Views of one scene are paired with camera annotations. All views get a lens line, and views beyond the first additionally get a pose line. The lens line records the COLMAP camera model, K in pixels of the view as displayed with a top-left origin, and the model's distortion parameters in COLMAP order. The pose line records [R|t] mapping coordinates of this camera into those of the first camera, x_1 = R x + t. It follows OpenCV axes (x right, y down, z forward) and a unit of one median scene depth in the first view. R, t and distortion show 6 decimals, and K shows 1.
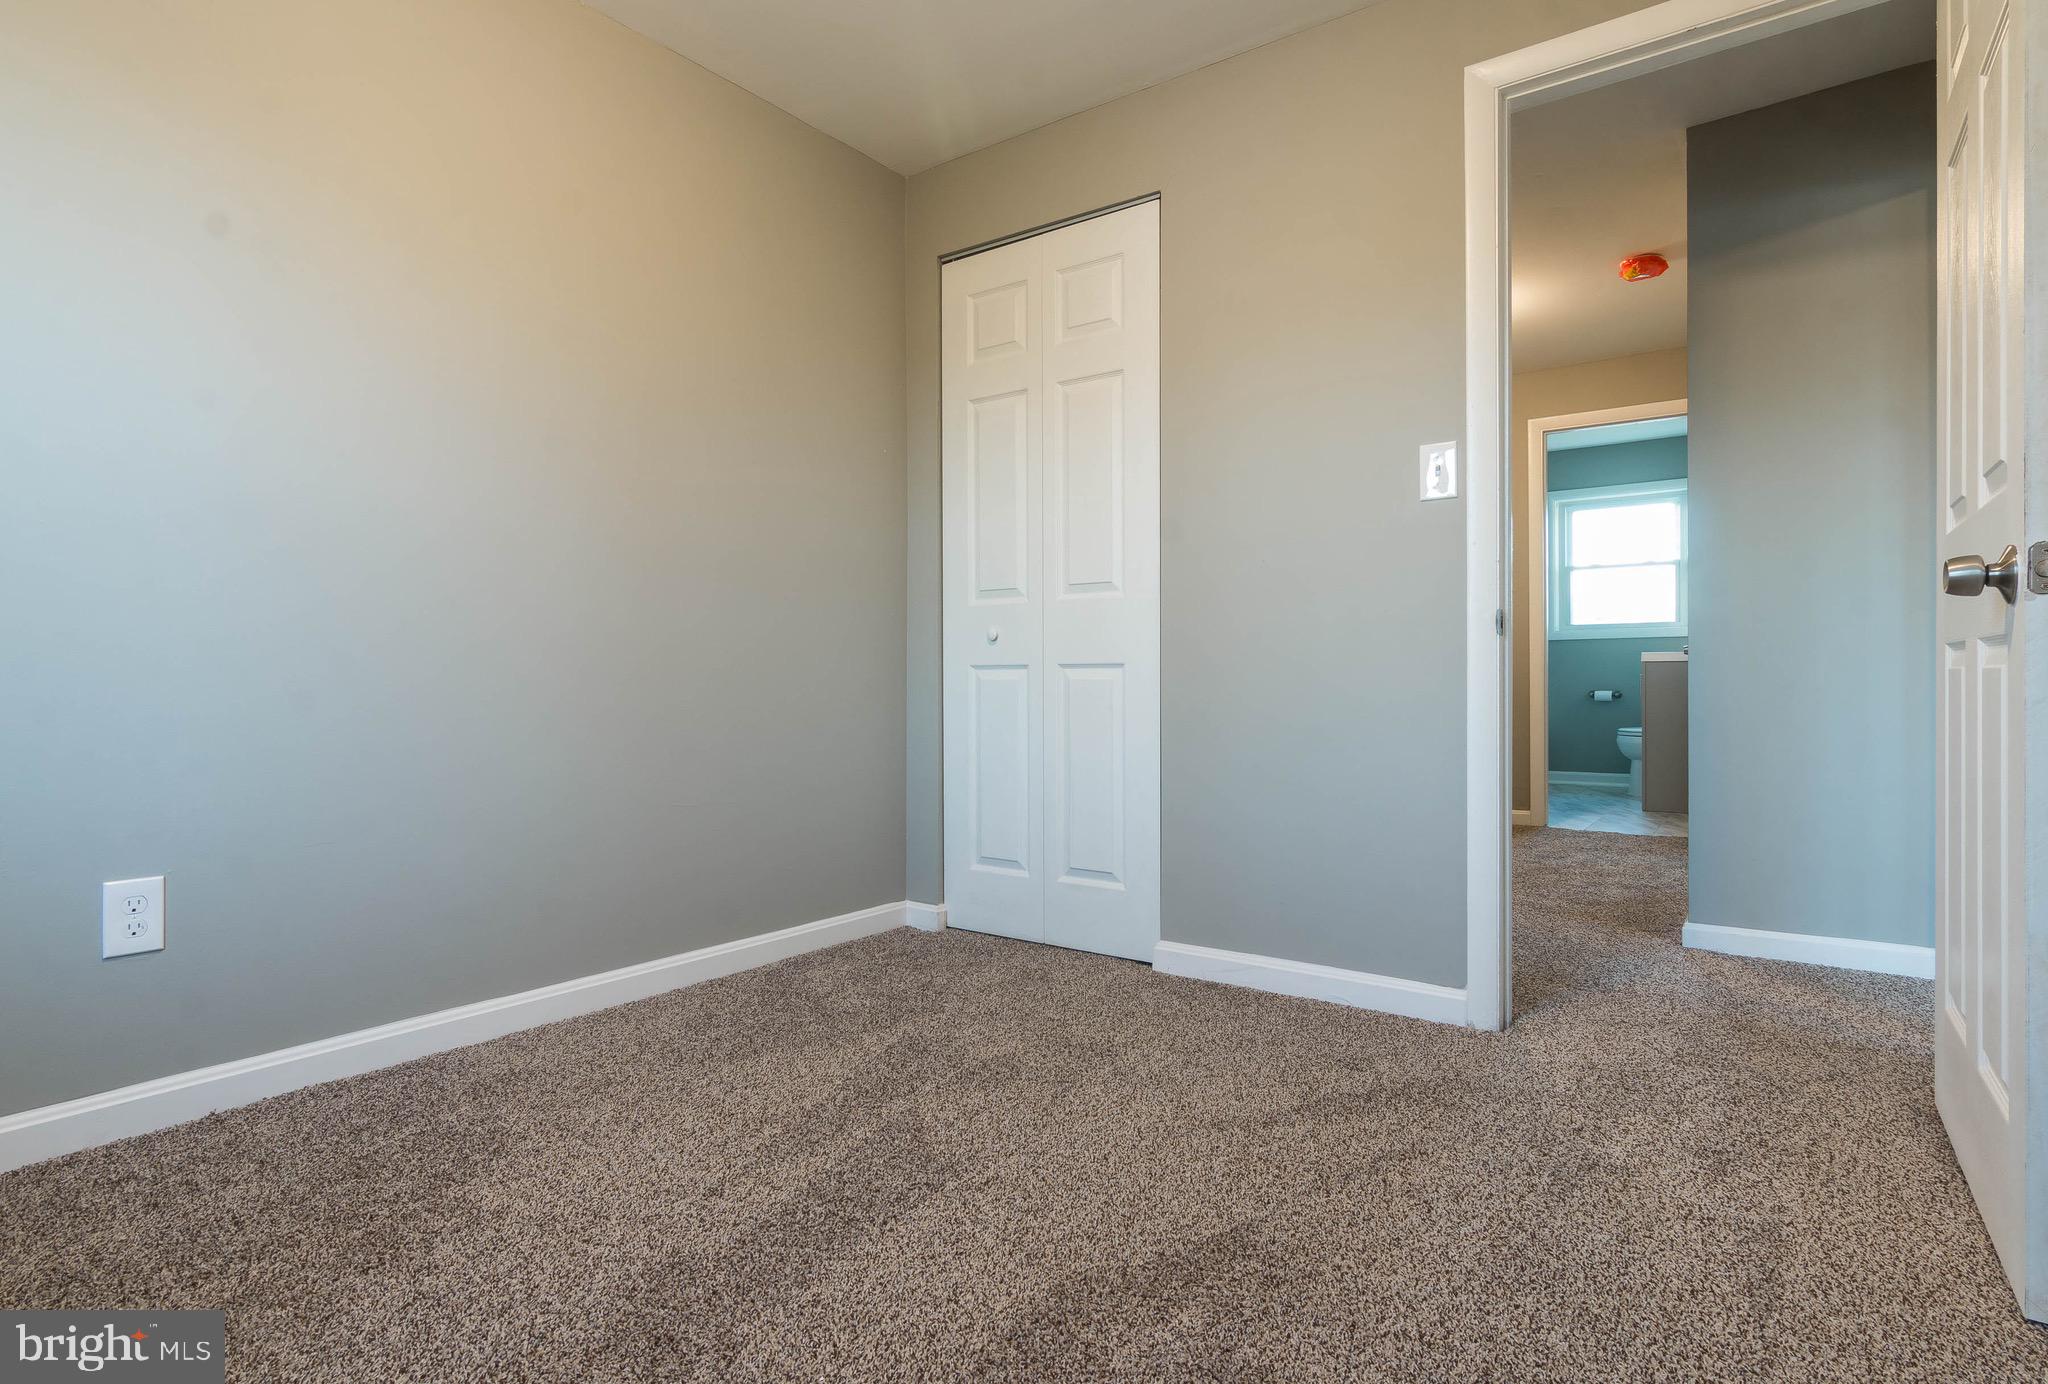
lens RADIAL K [[1059.5, 0, 1023.6], [0, 1059.5, 688.1], [0, 0, 1]] dist [-0.007616, 0.004394]
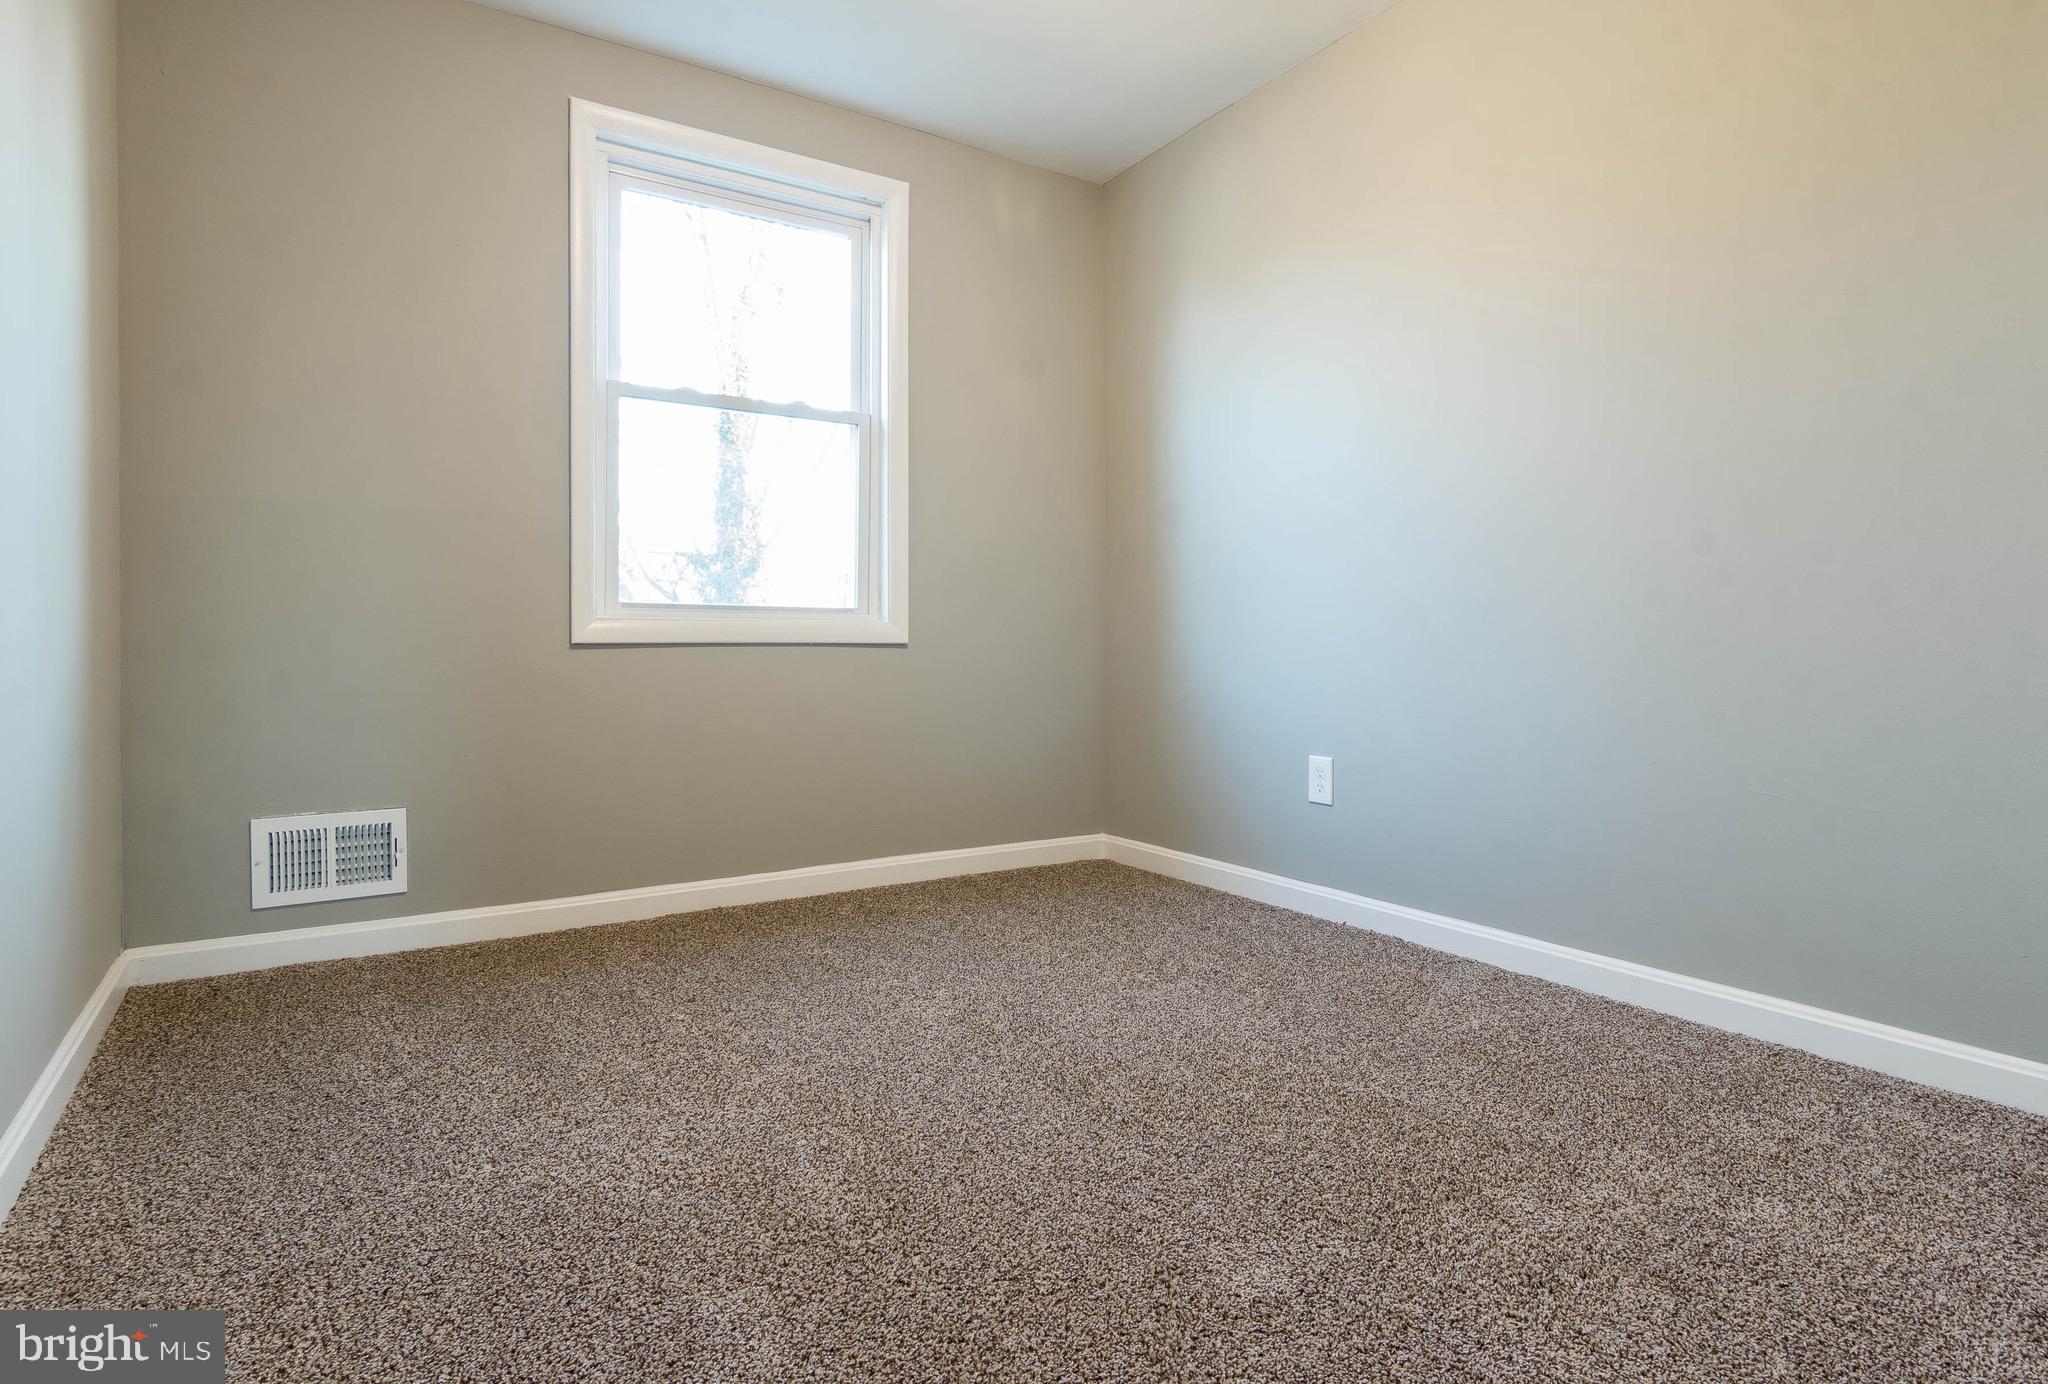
lens RADIAL K [[1059.5, 0, 1023.6], [0, 1059.5, 688.1], [0, 0, 1]] dist [-0.007616, 0.004394]
pose [[-0.348199, 0.043047, -0.936432, 0.725762], [-0.000805, 0.998931, 0.046219, 0.006411], [0.937420, 0.016847, -0.347792, 1.046226]]
